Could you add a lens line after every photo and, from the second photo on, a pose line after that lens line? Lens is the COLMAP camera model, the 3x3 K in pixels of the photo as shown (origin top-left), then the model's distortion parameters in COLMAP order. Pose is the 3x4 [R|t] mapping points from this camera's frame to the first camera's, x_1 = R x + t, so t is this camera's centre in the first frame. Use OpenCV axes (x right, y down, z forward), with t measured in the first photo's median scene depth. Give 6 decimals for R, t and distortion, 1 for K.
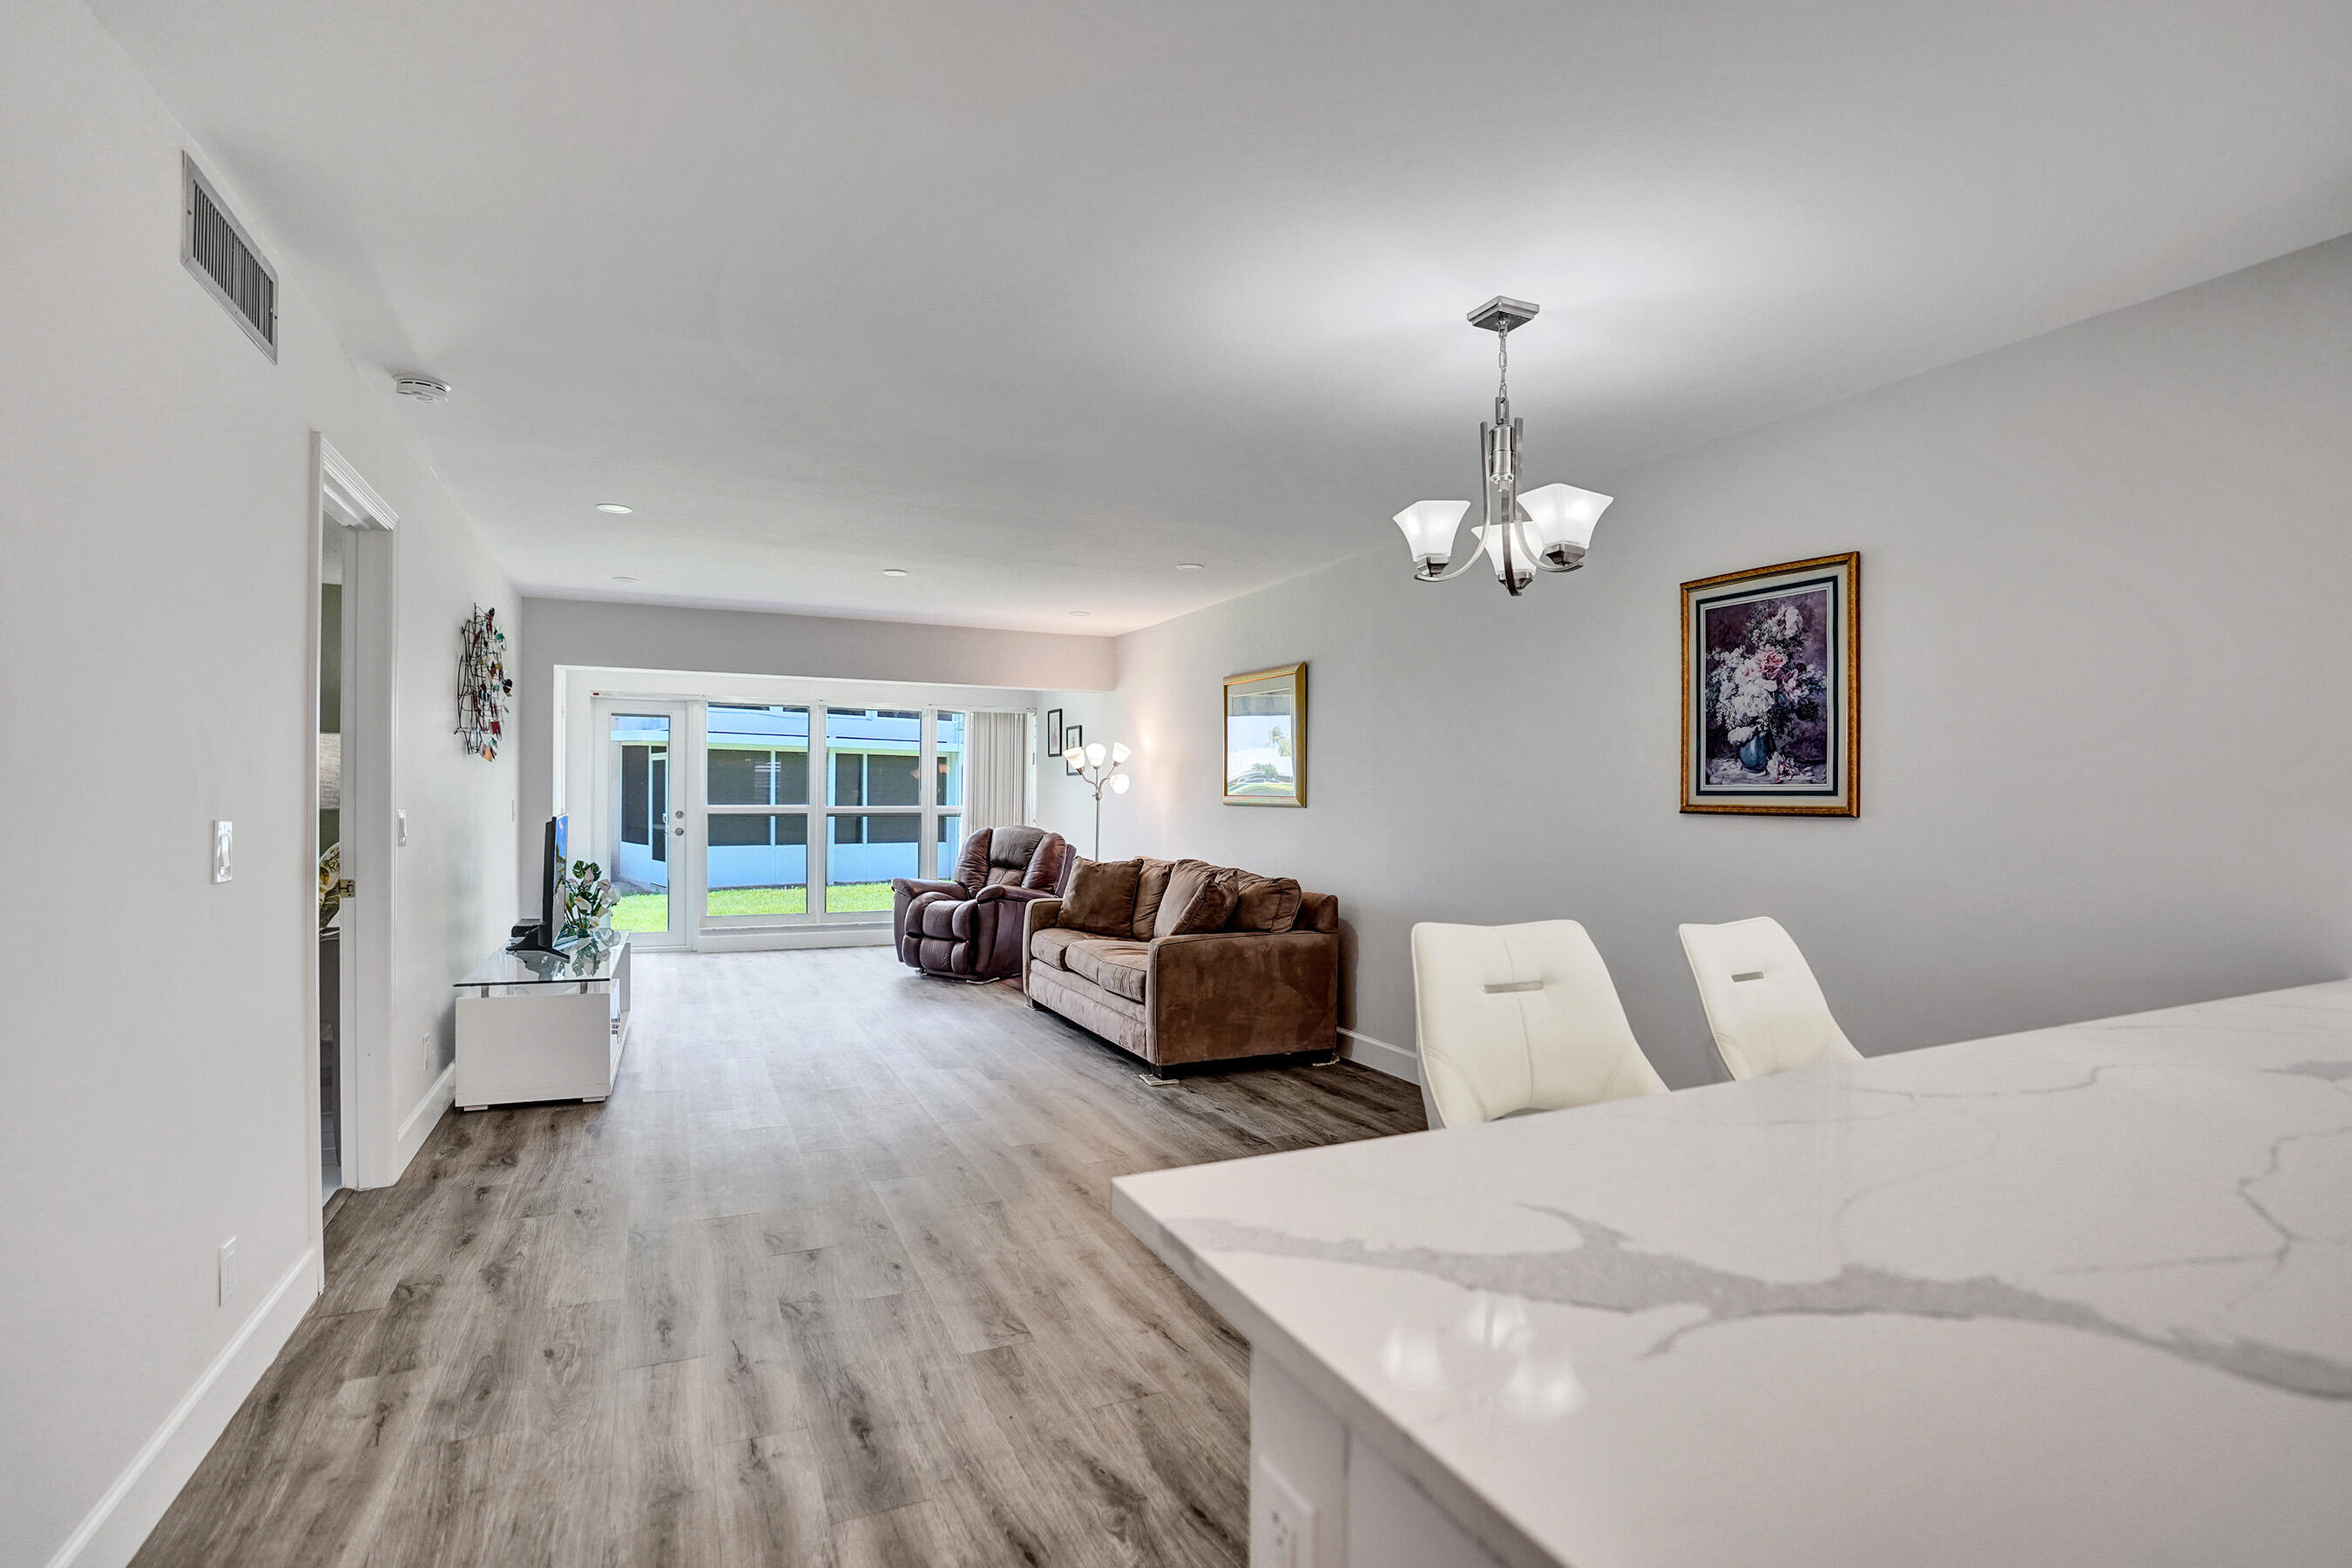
lens RADIAL K [[1110.8, 0, 1178.9], [0, 1110.8, 796.9], [0, 0, 1]] dist [-0.067459, 0.031784]
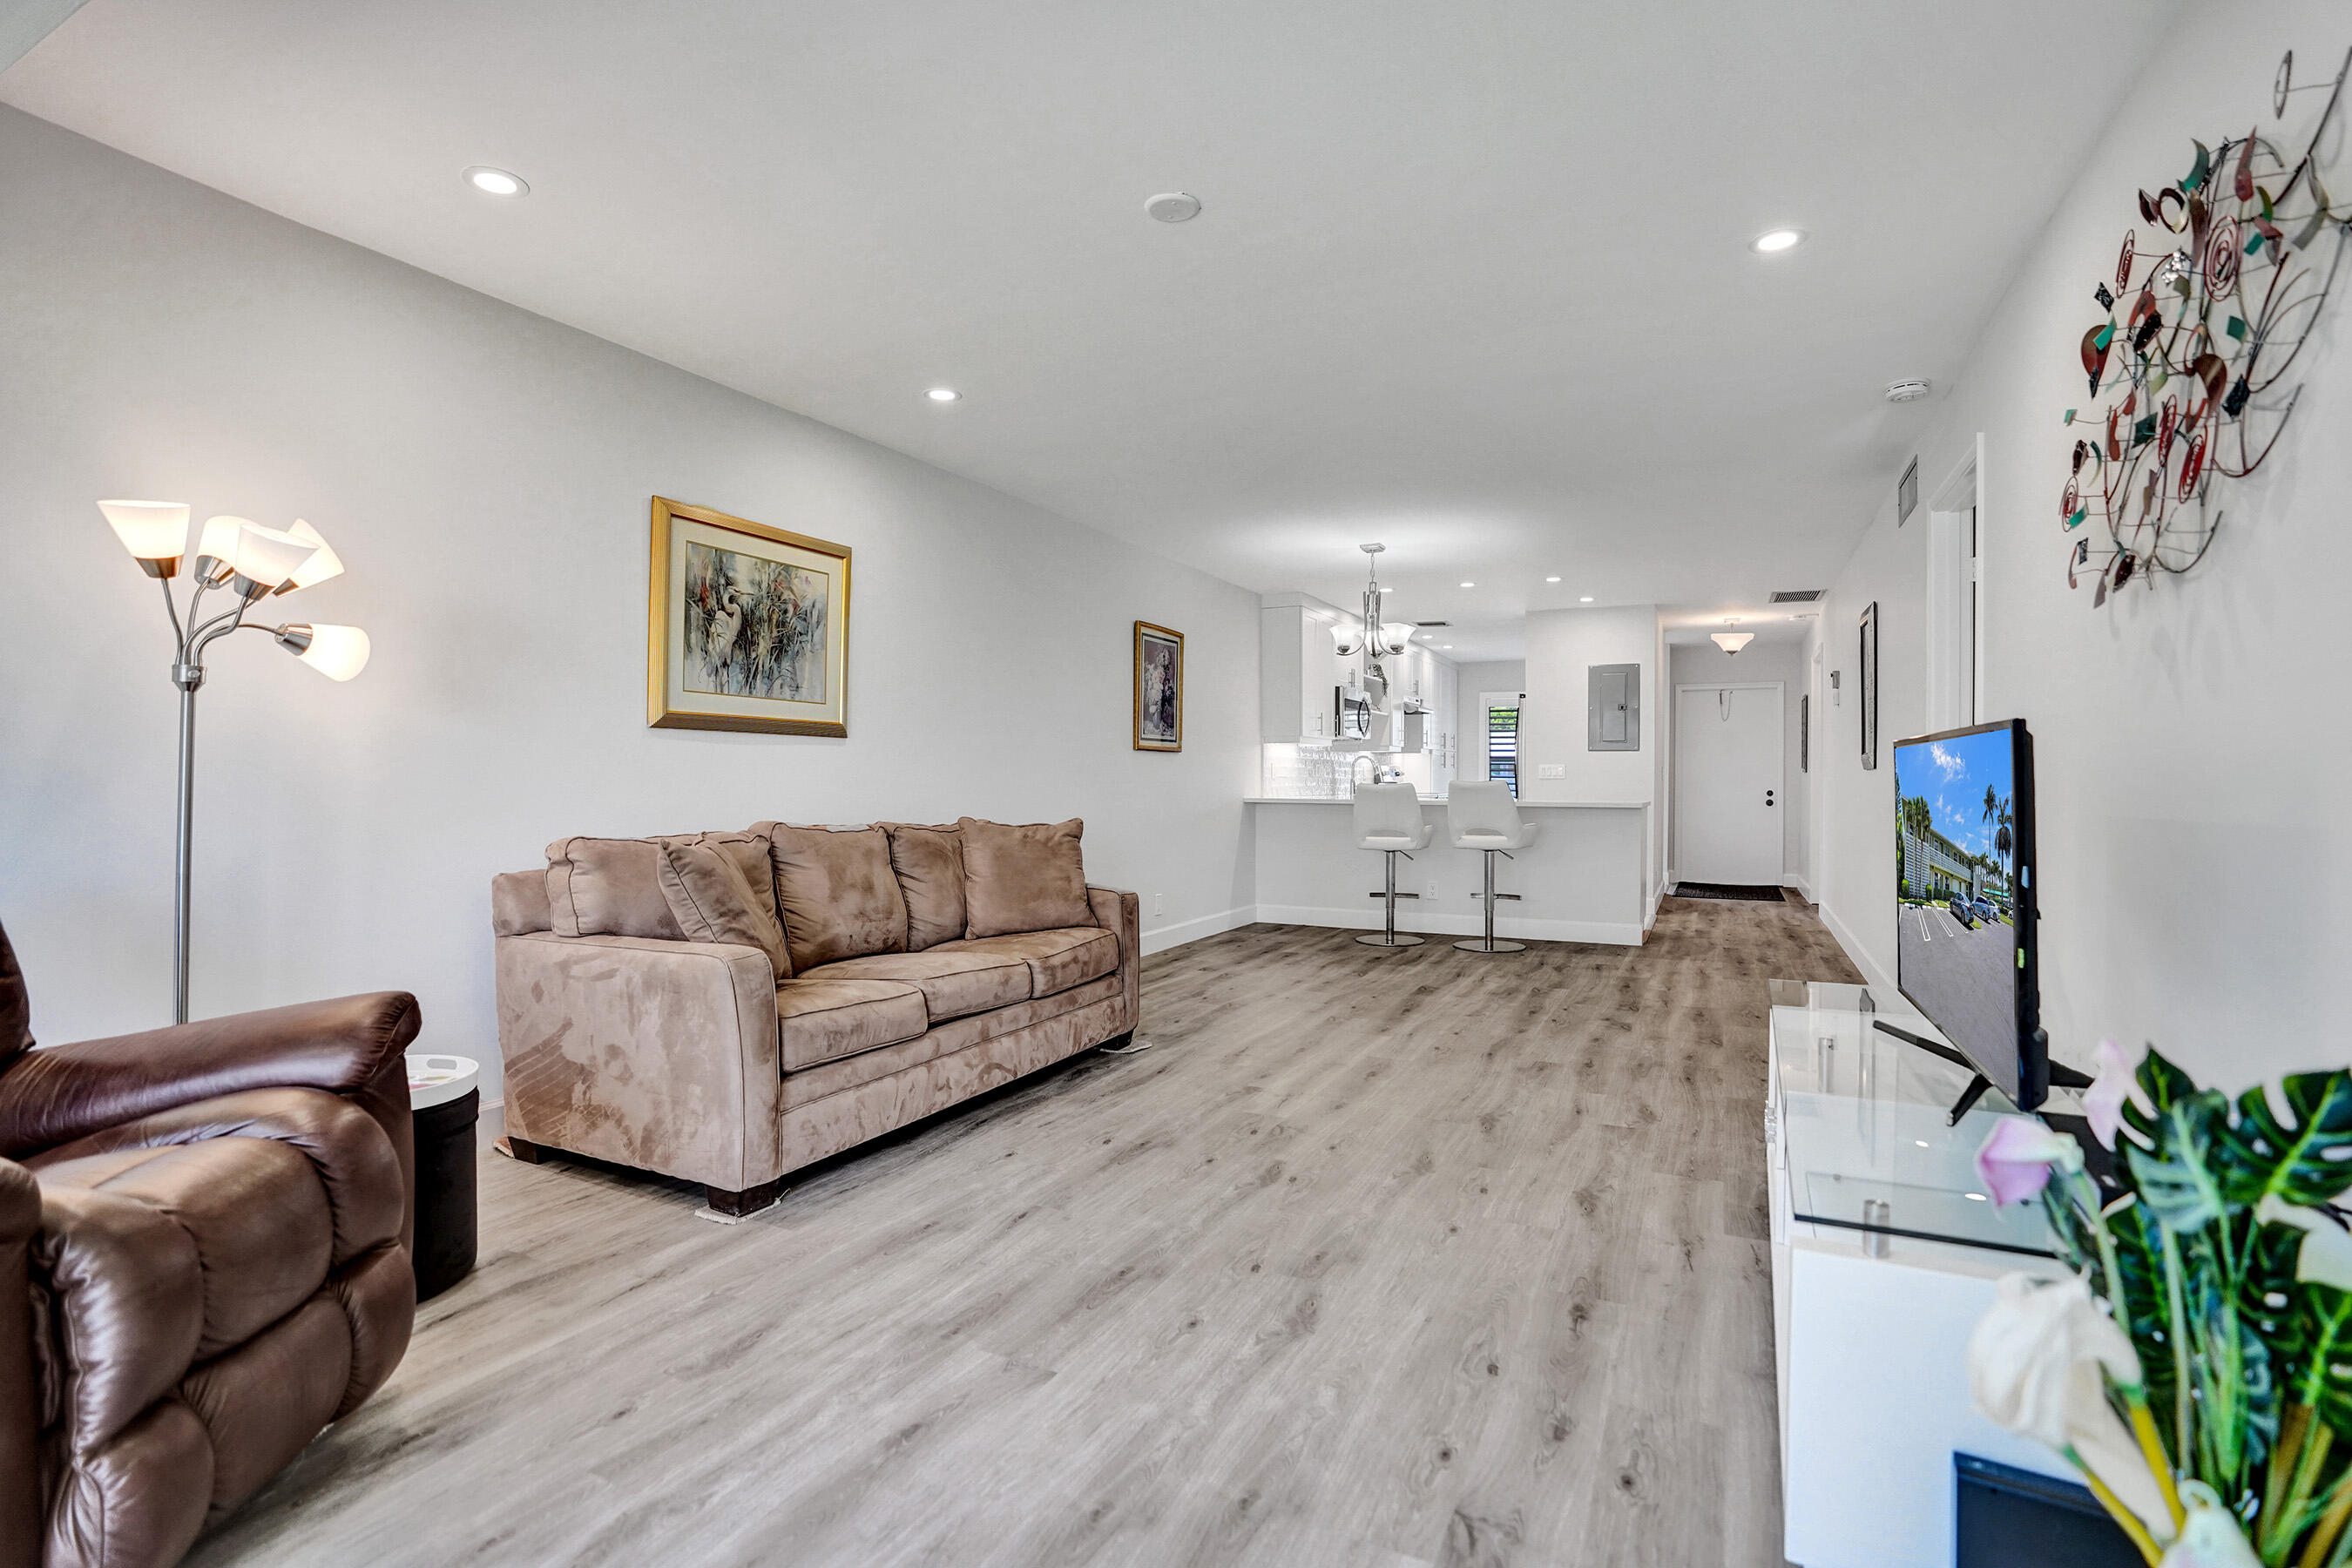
lens RADIAL K [[1092.7, 0, 1171.8], [0, 1092.7, 777.0], [0, 0, 1]] dist [-0.065995, 0.026226]
pose [[-0.611326, -0.011745, 0.791292, -1.011986], [-0.009888, 0.999925, 0.007203, 0.047323], [-0.791317, -0.003421, -0.611397, 2.099959]]
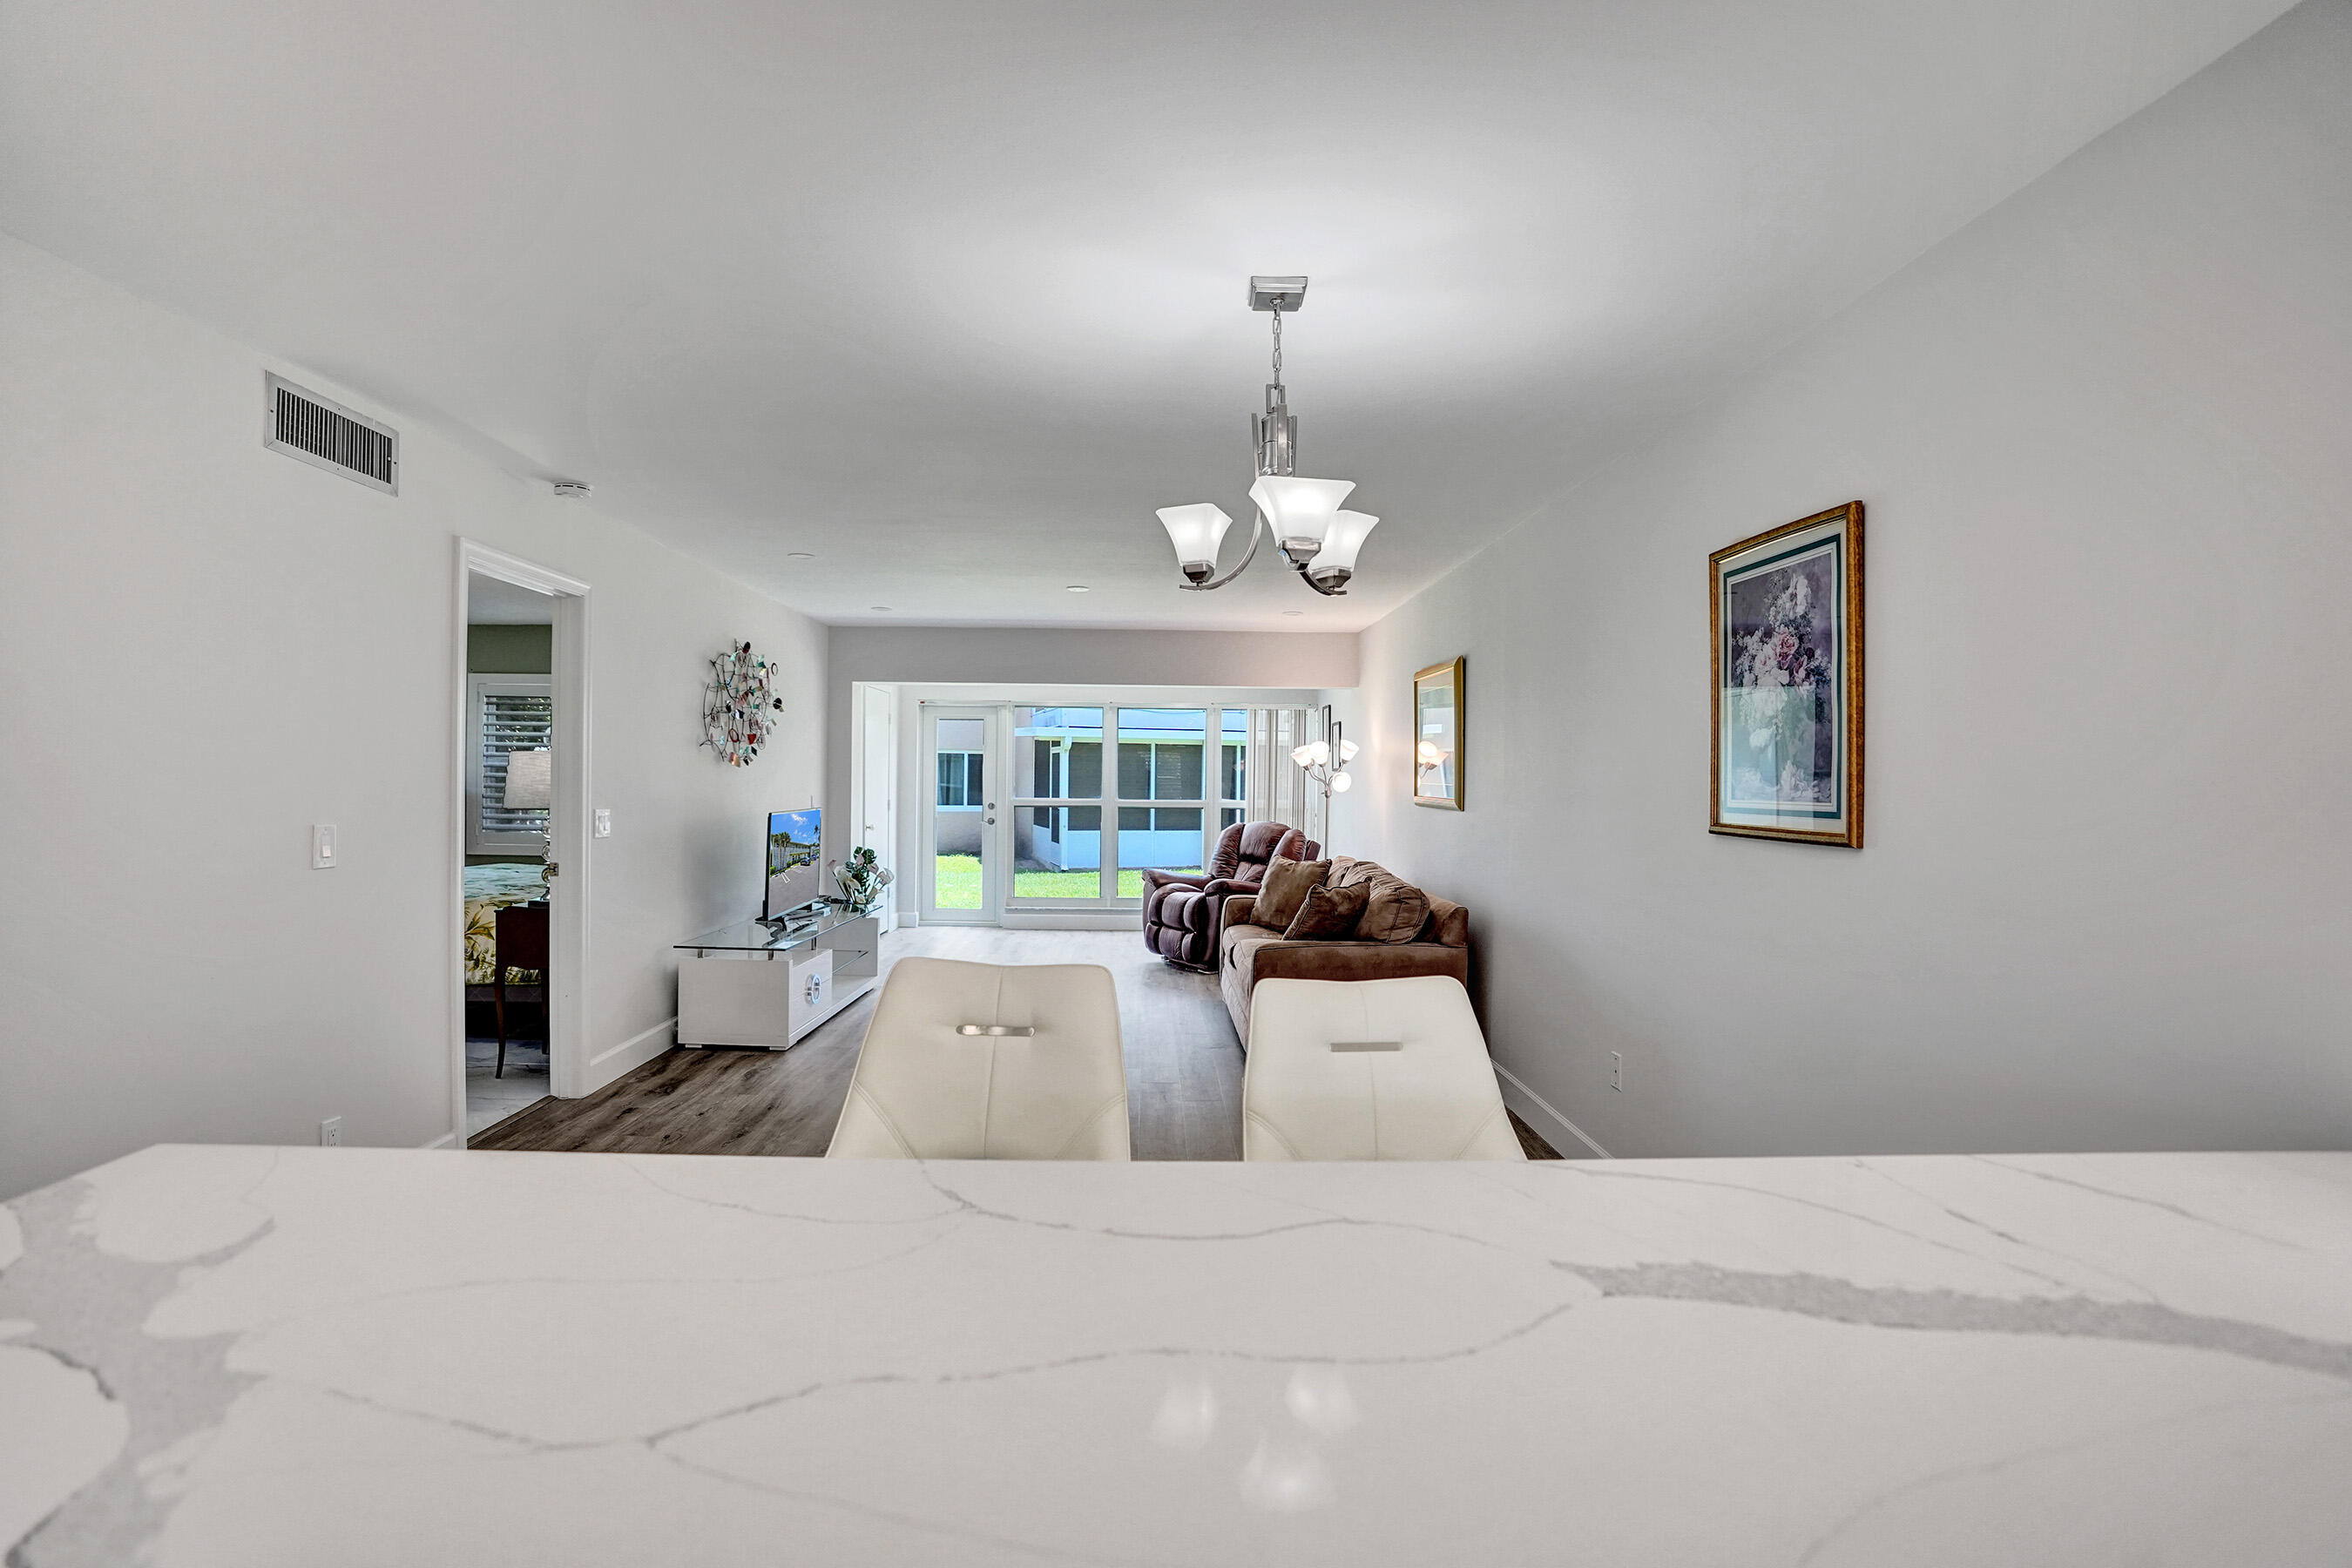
lens RADIAL K [[1092.7, 0, 1171.8], [0, 1092.7, 777.0], [0, 0, 1]] dist [-0.065995, 0.026226]
pose [[0.914697, 0.001957, -0.404136, 0.425958], [-0.004419, 0.999977, -0.005161, -0.022052], [0.404117, 0.006506, 0.914684, 0.102406]]
